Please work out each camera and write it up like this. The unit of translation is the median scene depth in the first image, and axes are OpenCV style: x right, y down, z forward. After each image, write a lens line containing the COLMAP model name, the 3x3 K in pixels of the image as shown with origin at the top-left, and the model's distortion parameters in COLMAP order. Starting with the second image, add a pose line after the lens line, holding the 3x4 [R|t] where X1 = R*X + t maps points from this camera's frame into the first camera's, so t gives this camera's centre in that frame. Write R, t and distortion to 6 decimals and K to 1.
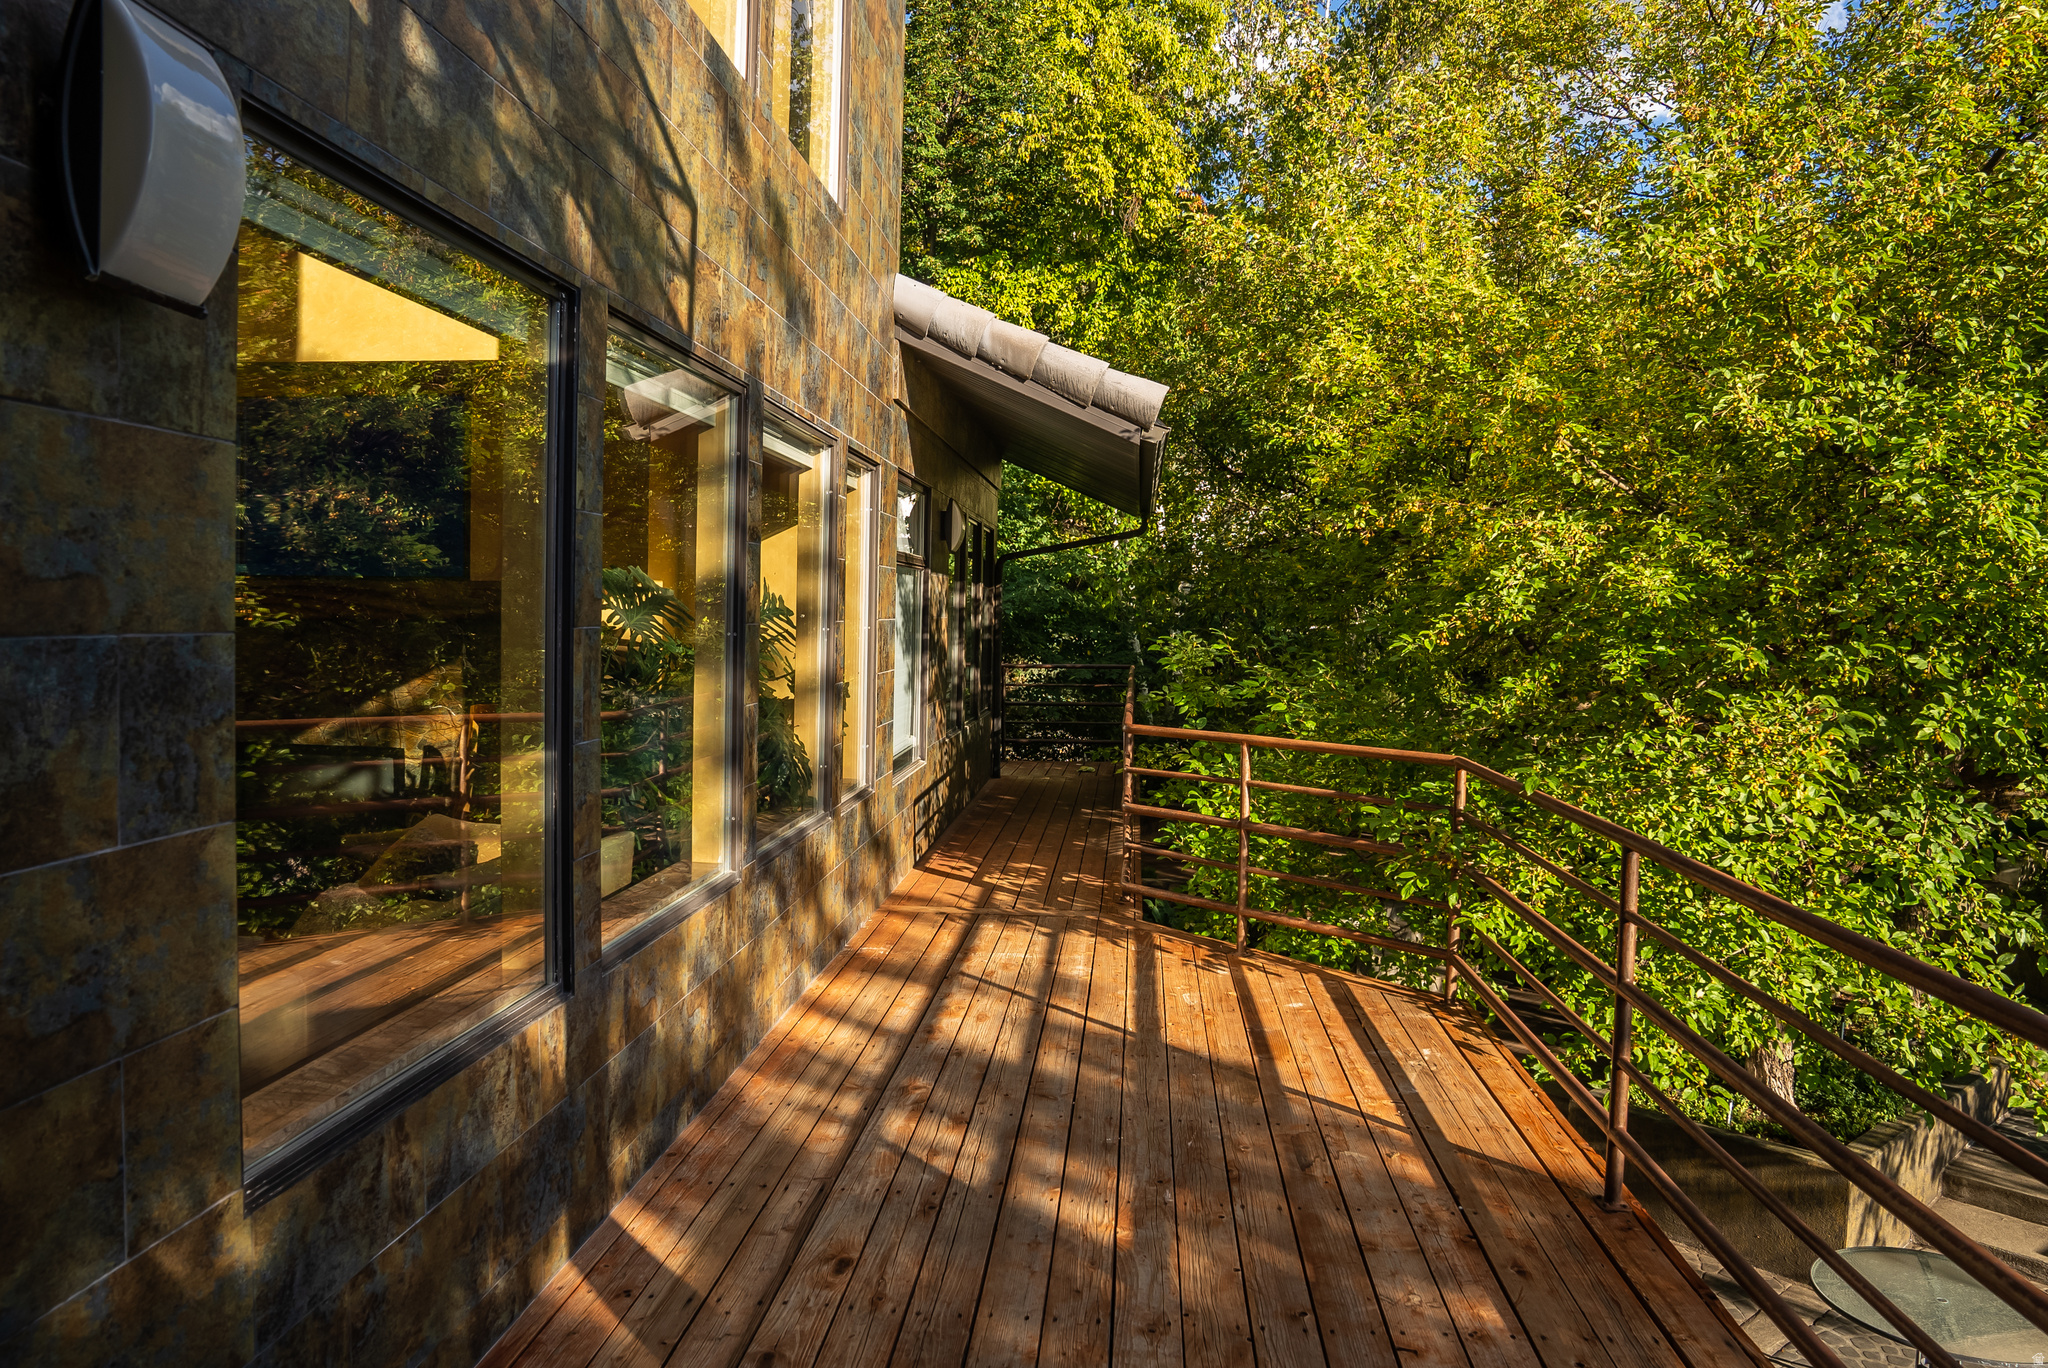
lens RADIAL K [[1453.6, 0, 1024.0], [0, 1453.6, 684.0], [0, 0, 1]] dist [-0.102681, 0.004404]
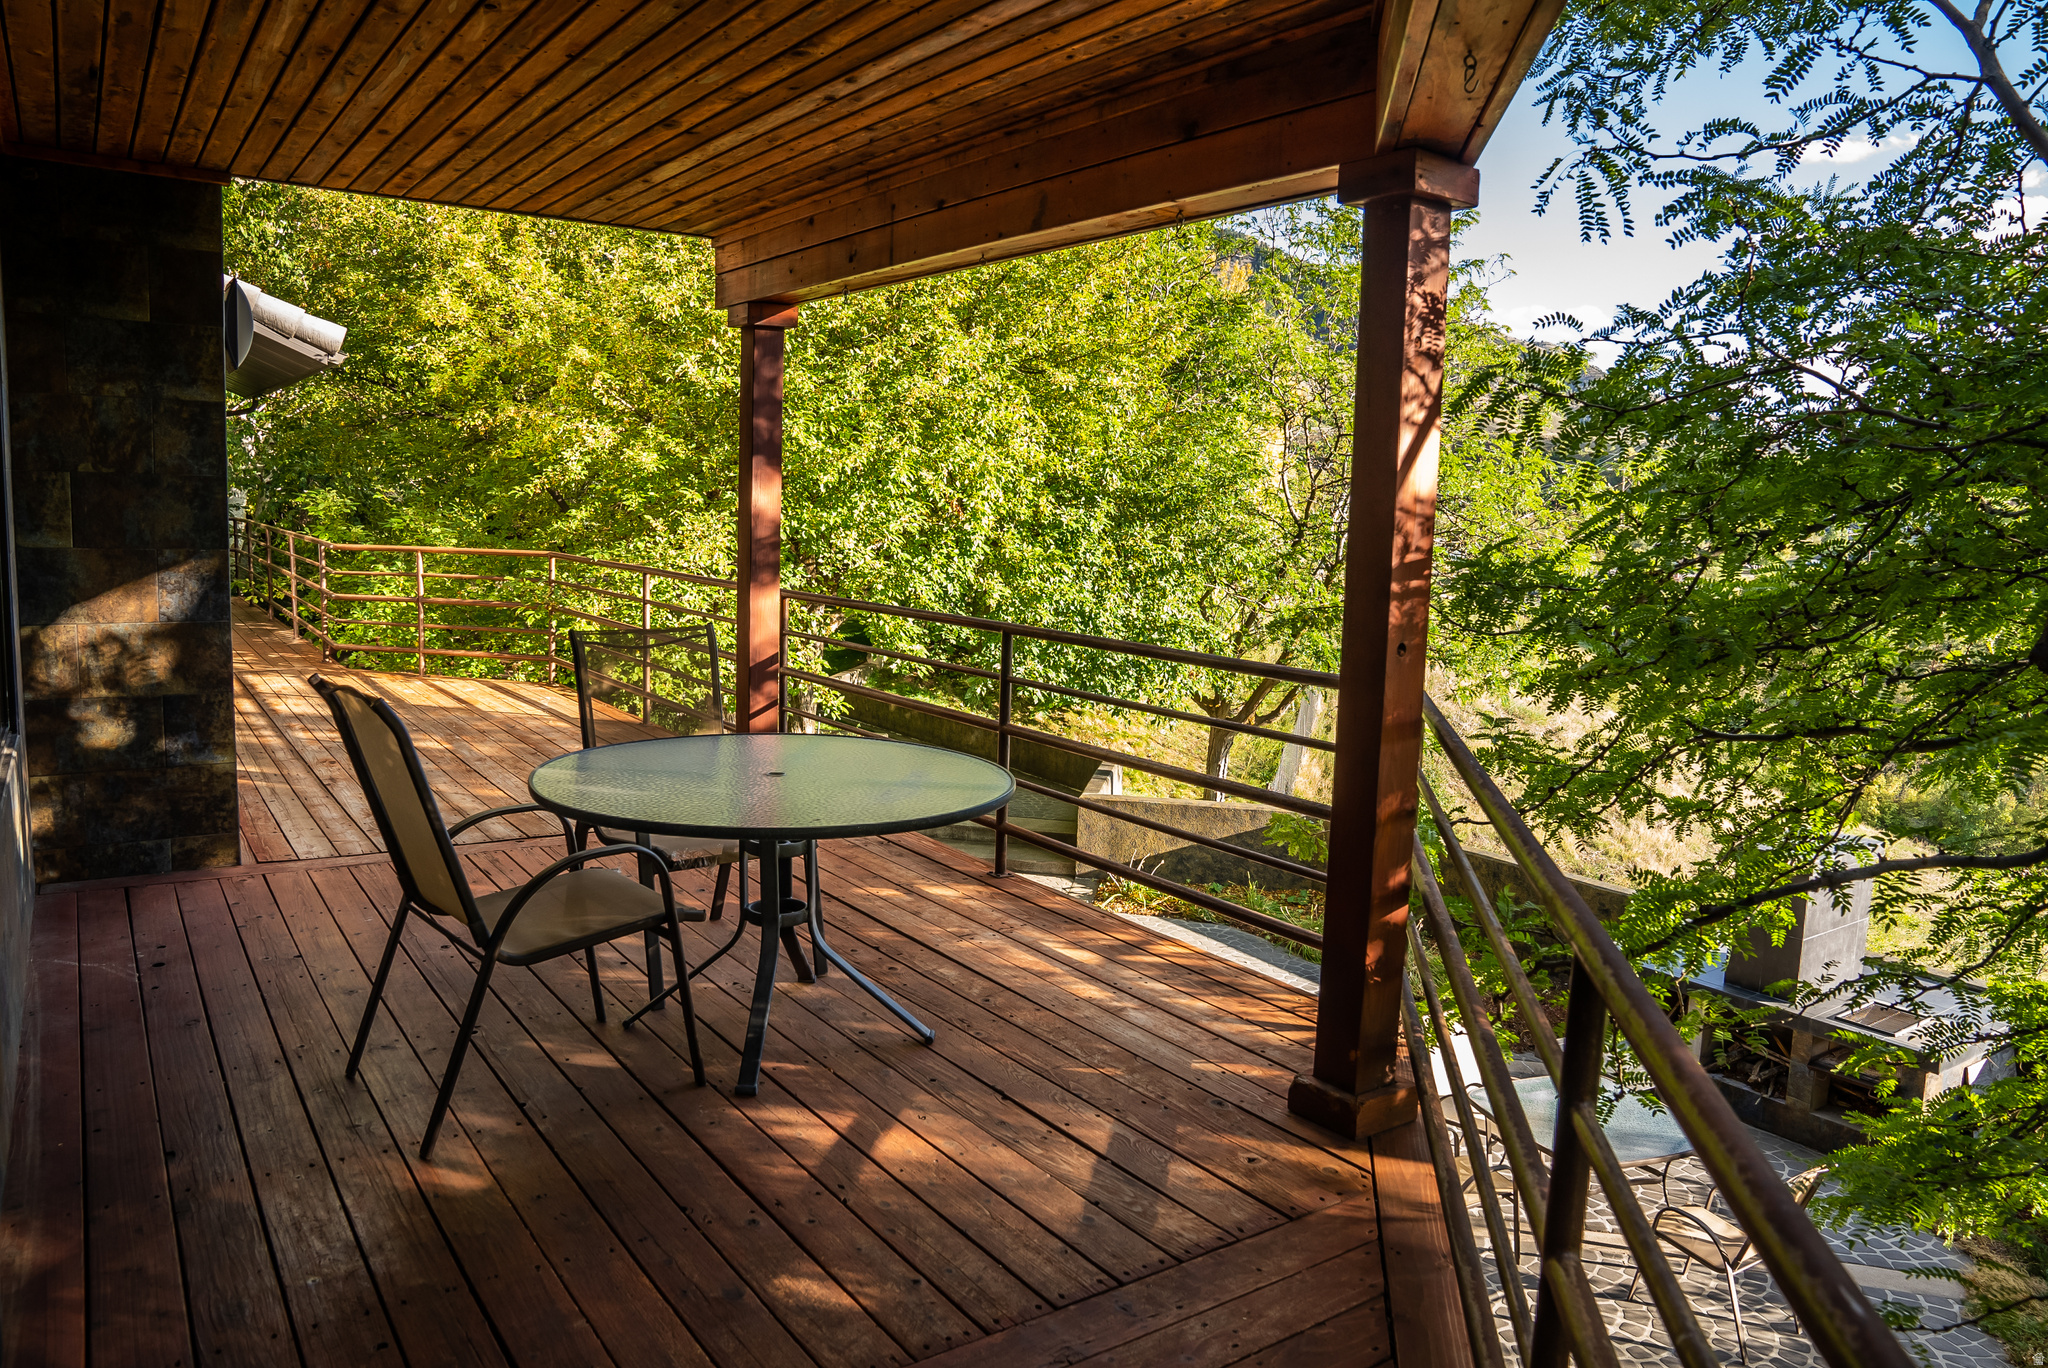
lens RADIAL K [[1453.6, 0, 1024.0], [0, 1453.6, 684.0], [0, 0, 1]] dist [-0.102681, 0.004404]
pose [[0.776825, -0.072131, 0.625572, -0.389858], [0.014826, 0.995238, 0.096345, 0.049451], [-0.629542, -0.065569, 0.774195, -0.822795]]
